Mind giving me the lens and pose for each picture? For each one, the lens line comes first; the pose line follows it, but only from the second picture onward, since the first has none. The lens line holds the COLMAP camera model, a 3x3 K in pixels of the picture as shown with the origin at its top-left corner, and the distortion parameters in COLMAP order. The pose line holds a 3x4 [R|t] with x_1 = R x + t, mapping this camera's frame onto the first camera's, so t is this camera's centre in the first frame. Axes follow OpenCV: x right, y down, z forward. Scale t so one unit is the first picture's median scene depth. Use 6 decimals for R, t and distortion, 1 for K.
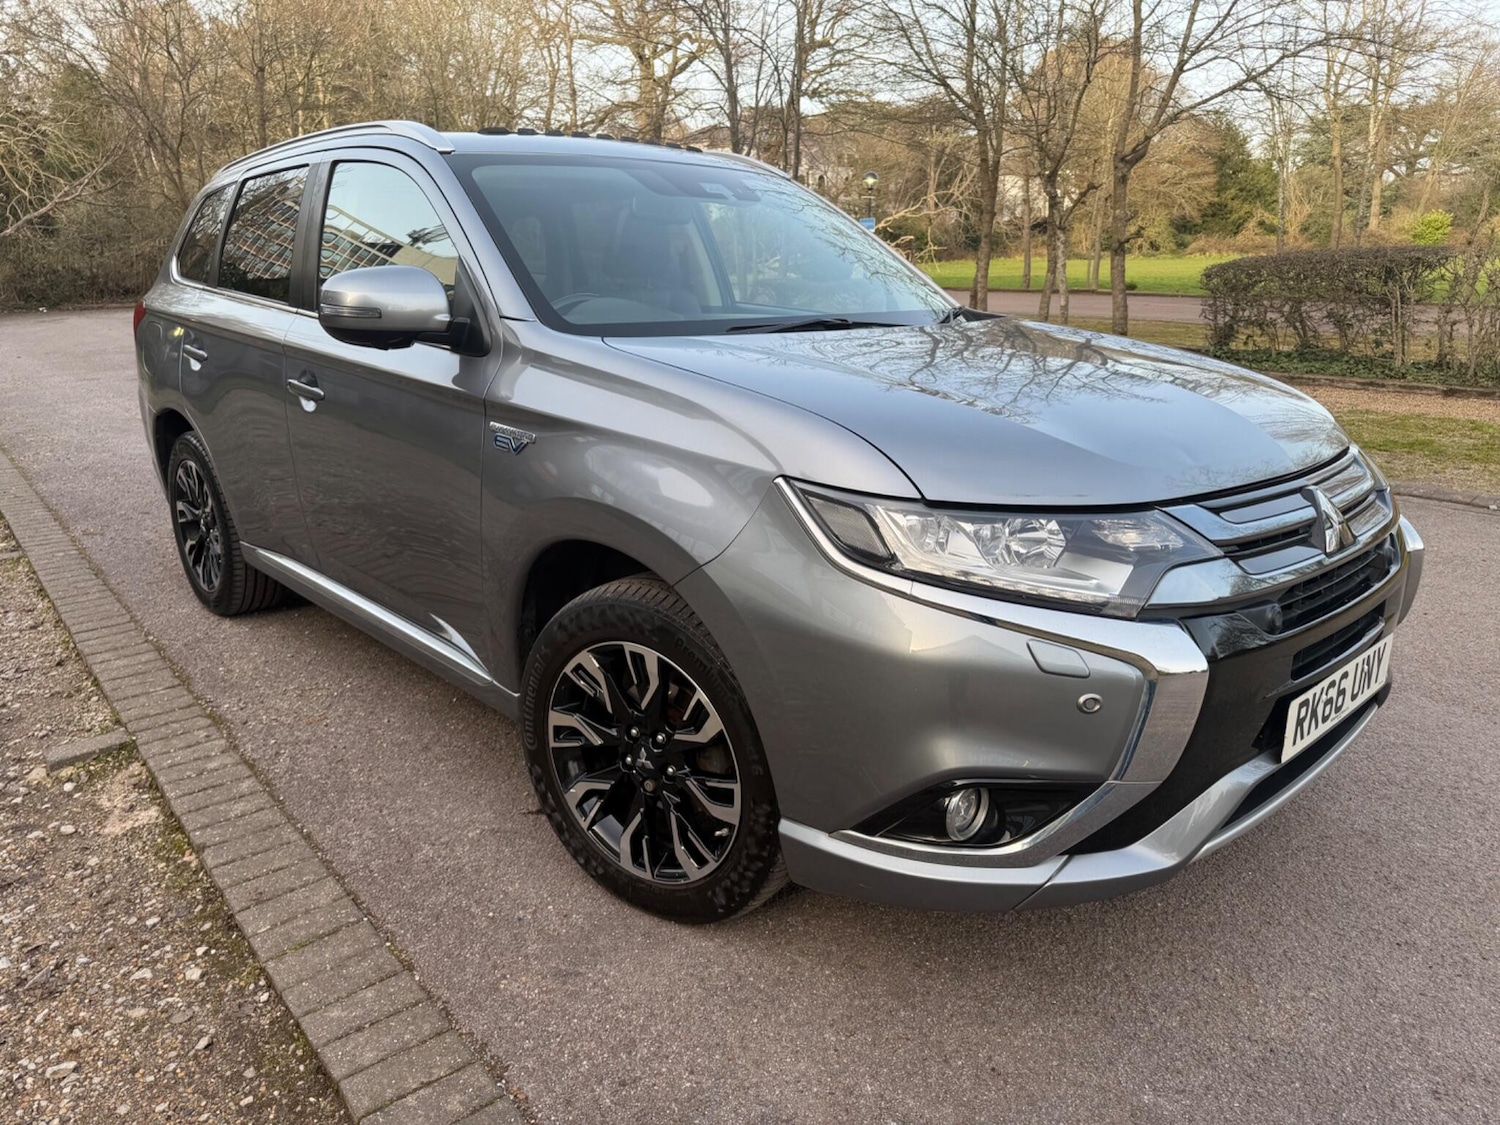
lens RADIAL K [[1064.5, 0, 754.7], [0, 1064.5, 559.2], [0, 0, 1]] dist [0.017413, -0.022494]
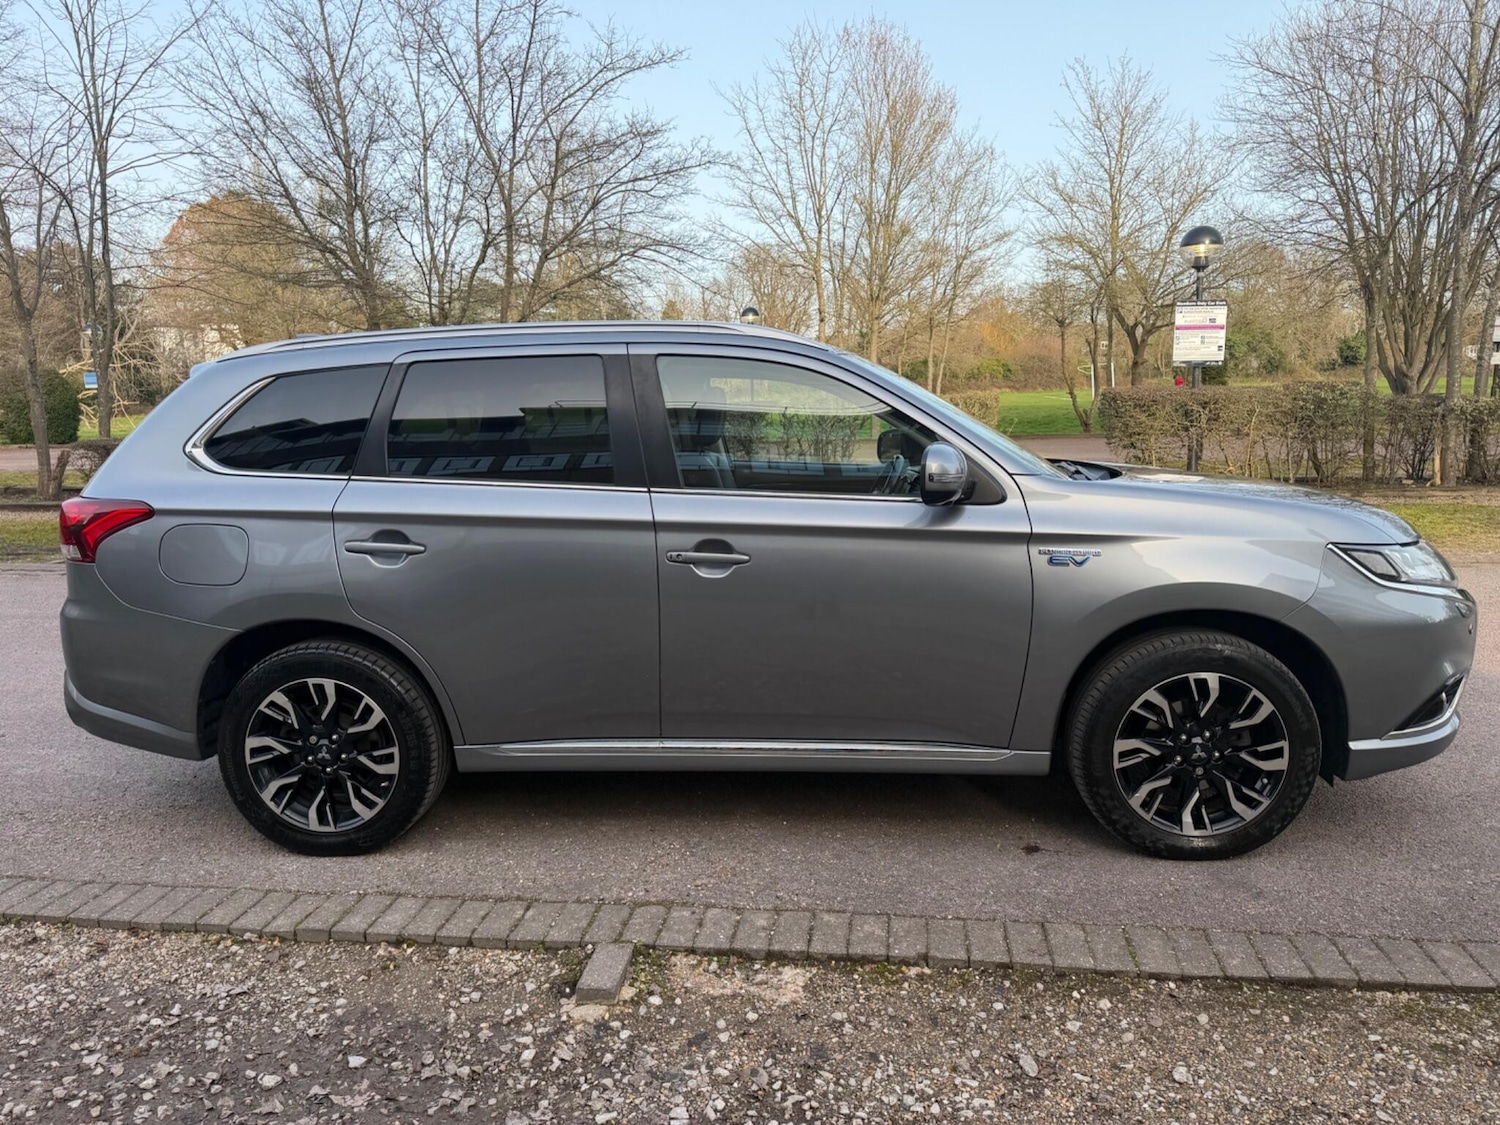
lens RADIAL K [[1064.5, 0, 748.9], [0, 1064.5, 560.7], [0, 0, 1]] dist [0.017413, -0.022494]
pose [[0.734174, -0.115358, 0.669090, -1.457926], [0.204233, 0.977342, -0.055595, -0.115306], [-0.647517, 0.177466, 0.741099, 0.242670]]
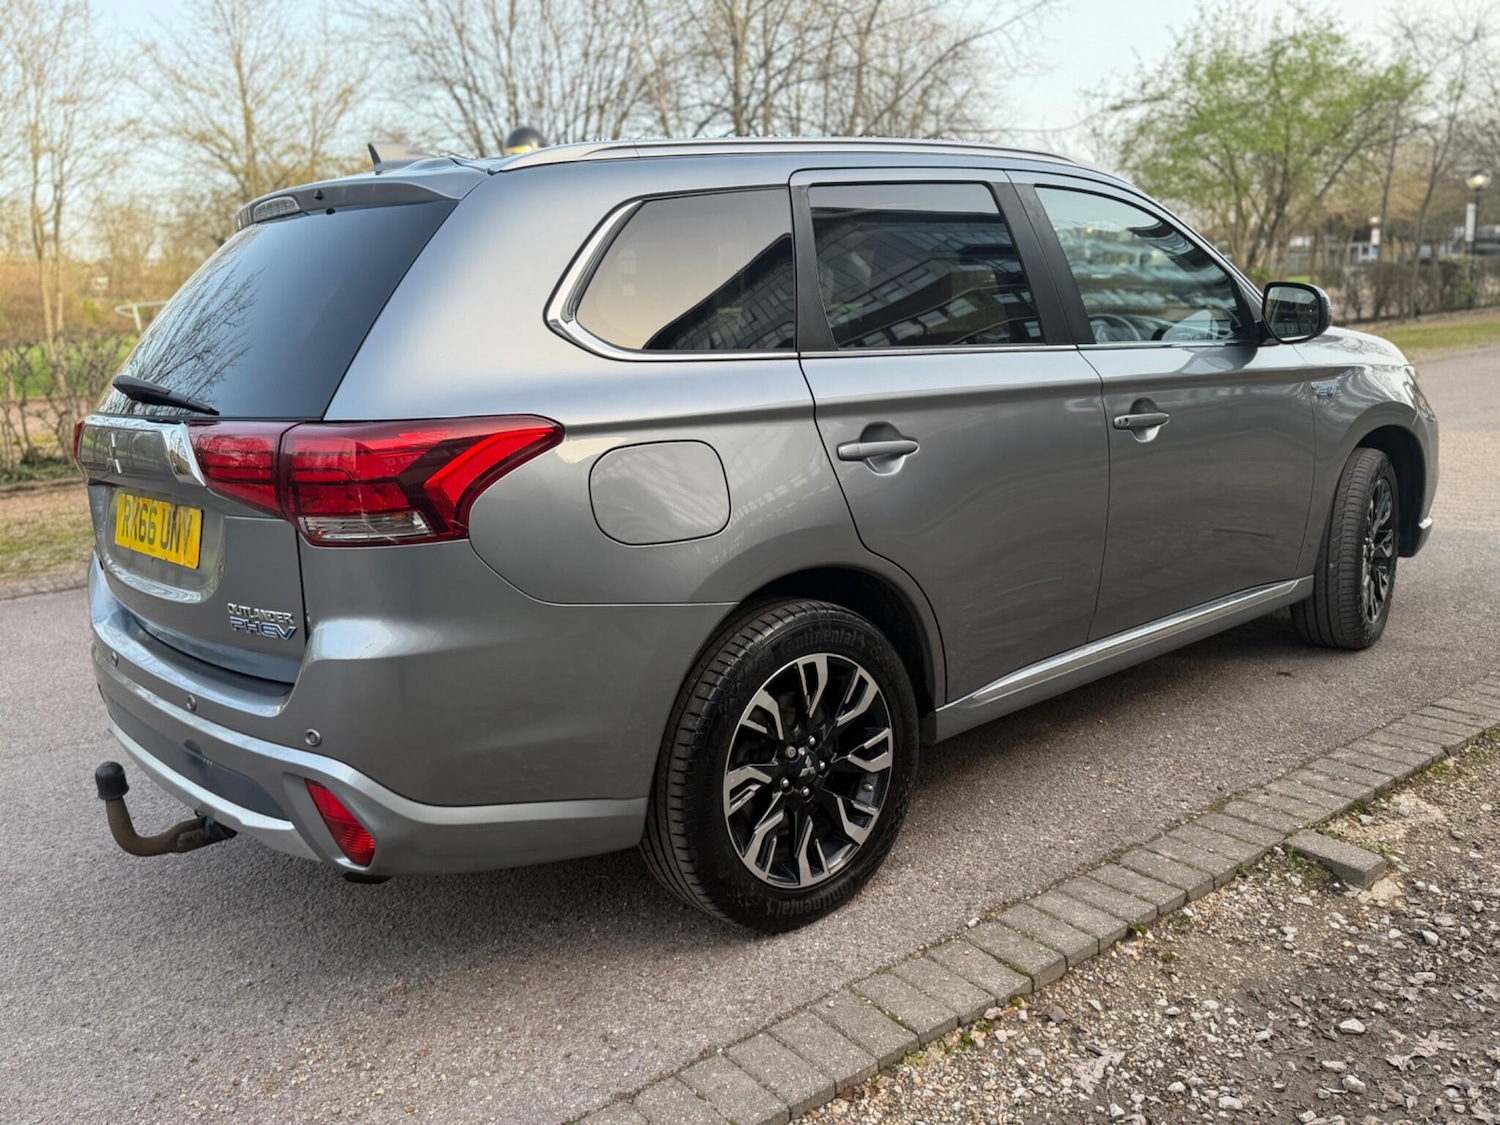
lens RADIAL K [[1271.3, 0, 758.3], [0, 1271.3, 557.6], [0, 0, 1]] dist [0.042994, -0.063073]
pose [[0.022675, -0.192219, 0.981090, -2.062364], [0.325291, 0.929361, 0.174566, -0.465821], [-0.945342, 0.315181, 0.083600, 1.672502]]
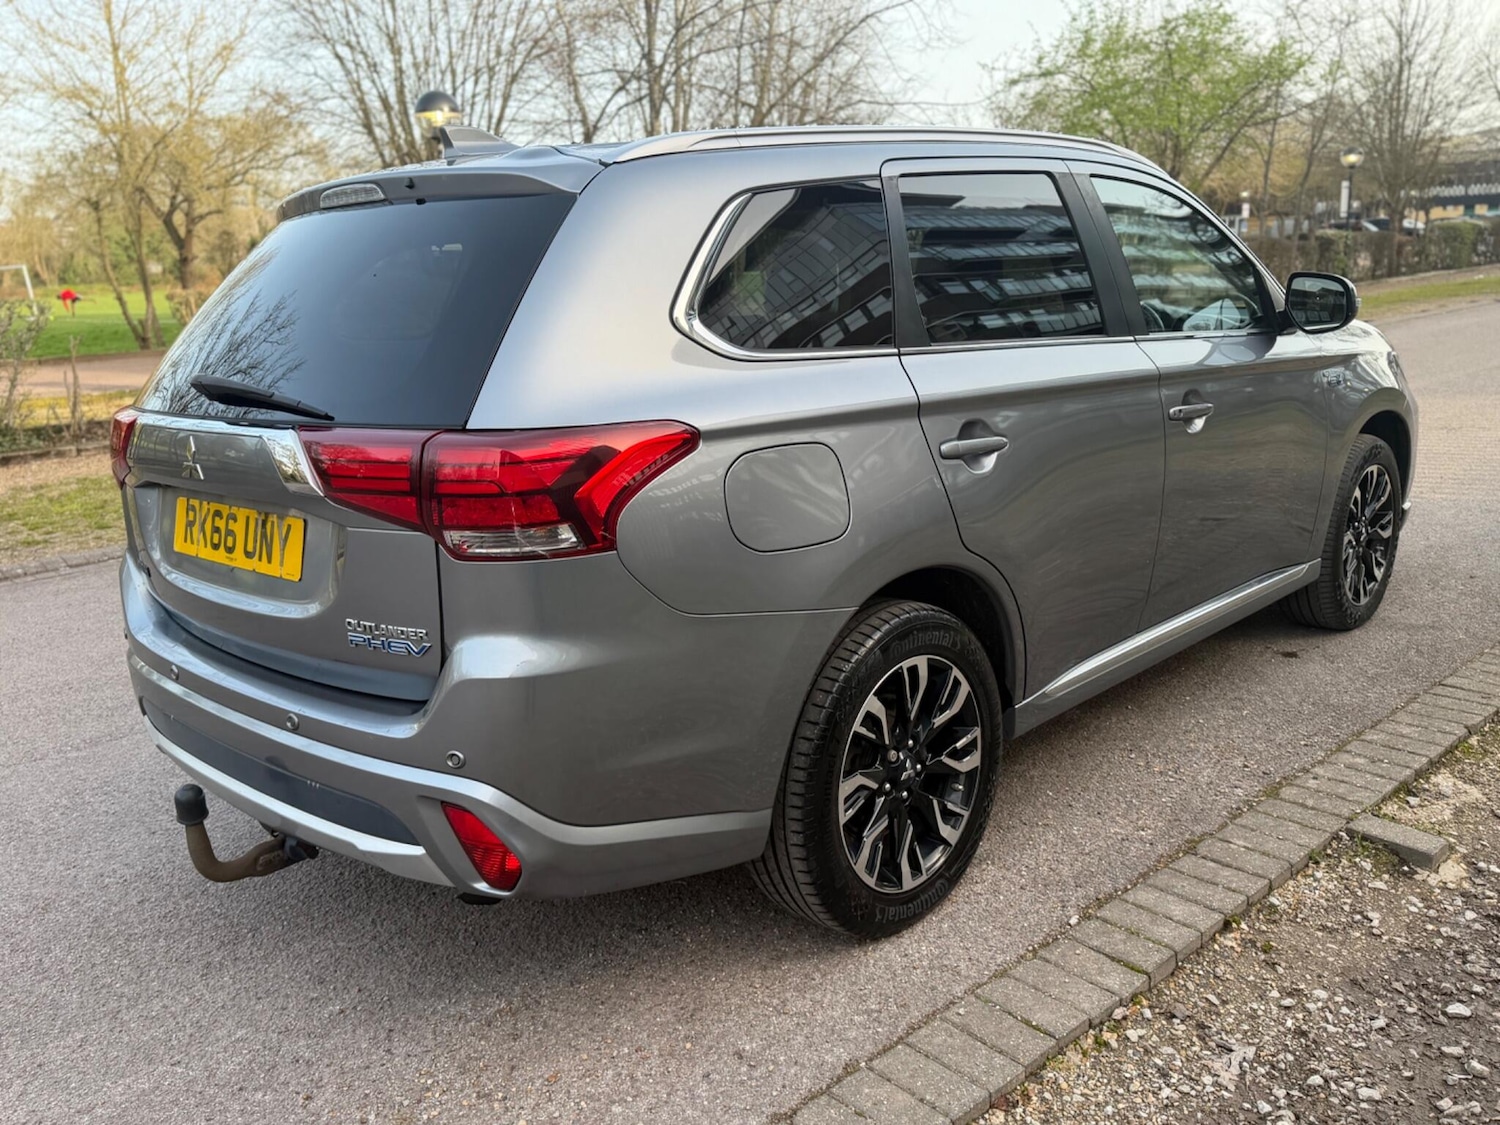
lens RADIAL K [[1271.3, 0, 748.5], [0, 1271.3, 557.4], [0, 0, 1]] dist [0.042994, -0.063073]
pose [[-0.062463, -0.215445, 0.974516, -2.027148], [0.318658, 0.921012, 0.224041, -0.553202], [-0.945809, 0.324532, 0.011124, 1.854565]]
